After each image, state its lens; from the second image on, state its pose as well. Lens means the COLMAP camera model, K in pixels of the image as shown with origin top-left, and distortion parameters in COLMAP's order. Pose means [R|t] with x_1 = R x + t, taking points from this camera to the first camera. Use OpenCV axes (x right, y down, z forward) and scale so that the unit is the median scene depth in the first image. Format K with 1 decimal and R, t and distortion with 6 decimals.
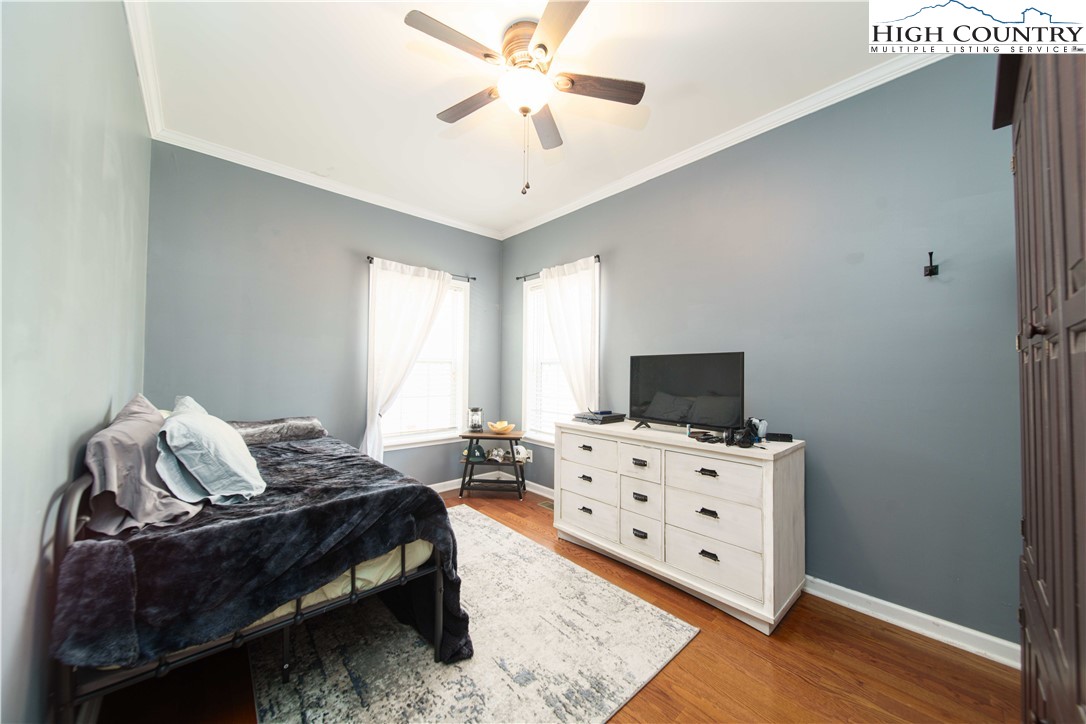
lens RADIAL K [[384.3, 0, 544.7], [0, 384.3, 364.0], [0, 0, 1]] dist [-0.013771, -0.000181]
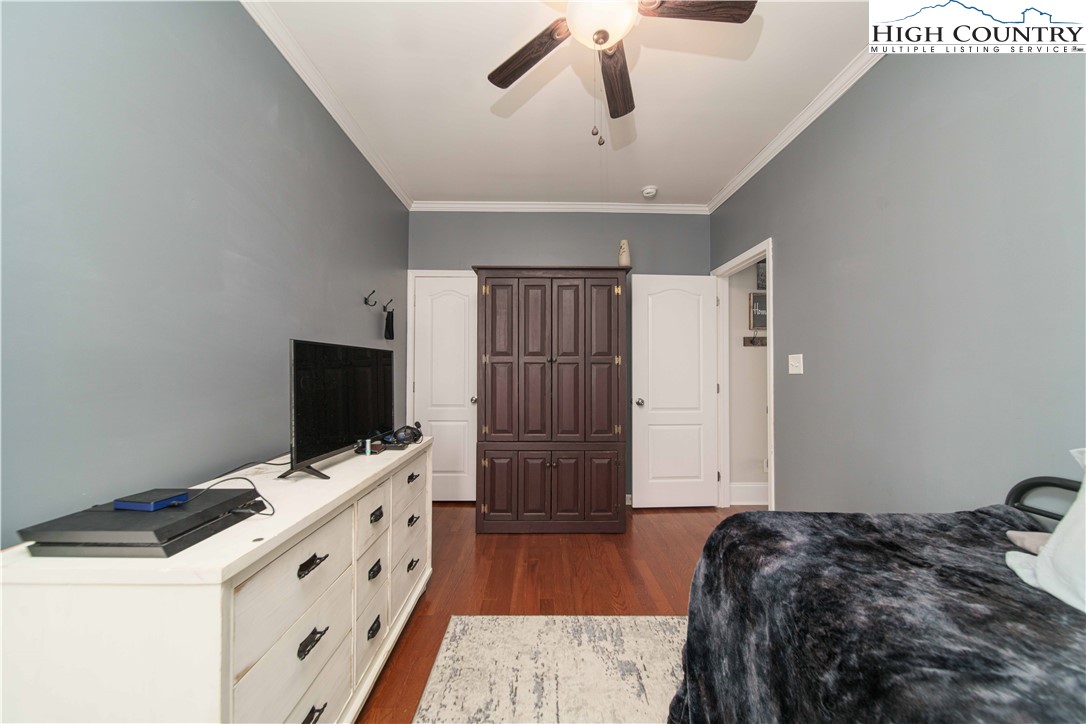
lens RADIAL K [[384.3, 0, 542.3], [0, 384.3, 365.9], [0, 0, 1]] dist [-0.013771, -0.000181]
pose [[-0.753094, -0.001419, 0.657911, -0.532603], [-0.022925, 0.999447, -0.024086, 0.033862], [-0.657513, -0.033221, -0.752710, 1.870880]]
